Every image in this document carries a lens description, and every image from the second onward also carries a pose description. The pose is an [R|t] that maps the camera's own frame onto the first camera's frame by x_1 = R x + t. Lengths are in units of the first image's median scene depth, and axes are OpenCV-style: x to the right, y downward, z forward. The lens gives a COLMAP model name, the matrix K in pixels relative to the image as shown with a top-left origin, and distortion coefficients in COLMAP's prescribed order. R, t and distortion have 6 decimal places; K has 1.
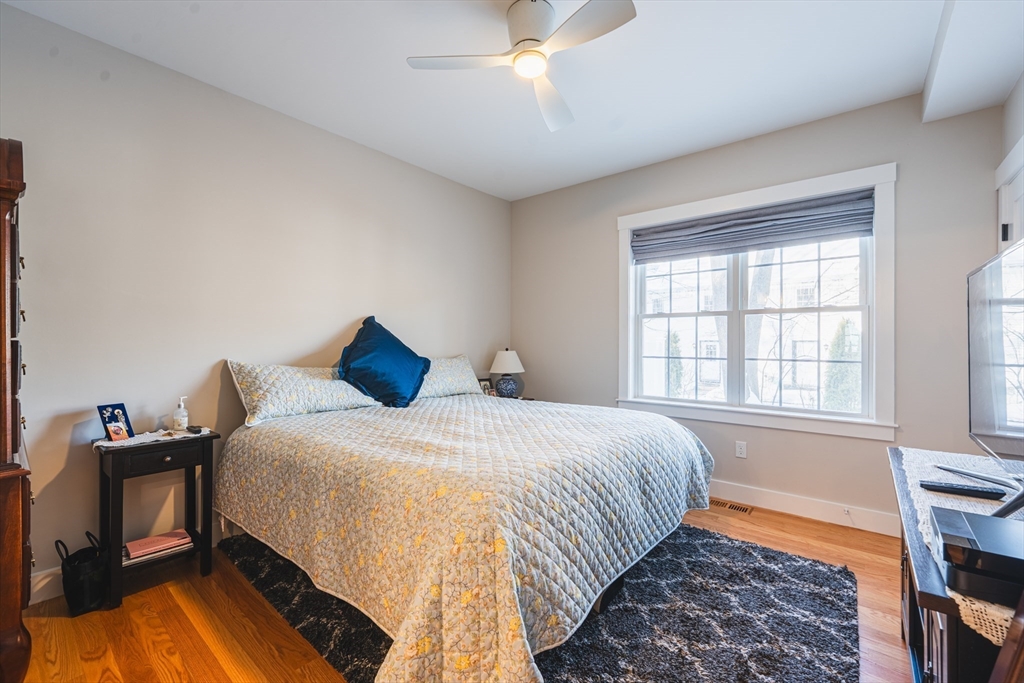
lens RADIAL K [[426.1, 0, 512.0], [0, 426.1, 341.5], [0, 0, 1]] dist [-0.000817, -0.000131]
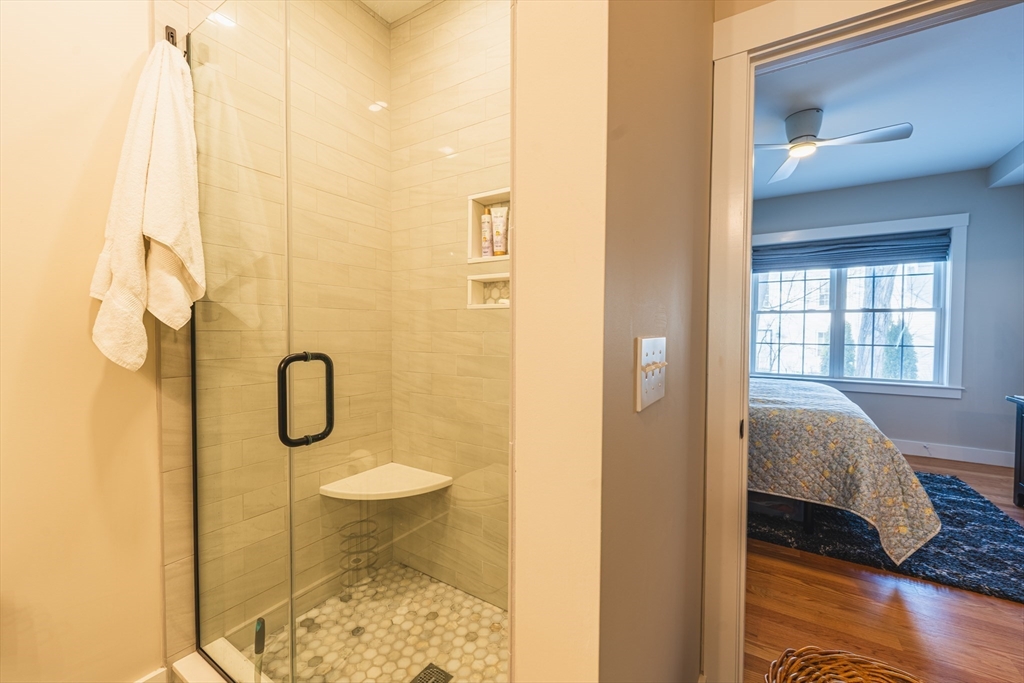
lens RADIAL K [[411.5, 0, 512.0], [0, 411.5, 341.5], [0, 0, 1]] dist [0.000389, 0.000080]
pose [[0.993139, 0.000734, 0.116936, -0.775495], [-0.004401, 0.999507, 0.031102, -0.006869], [-0.116855, -0.031403, 0.992652, -0.237803]]
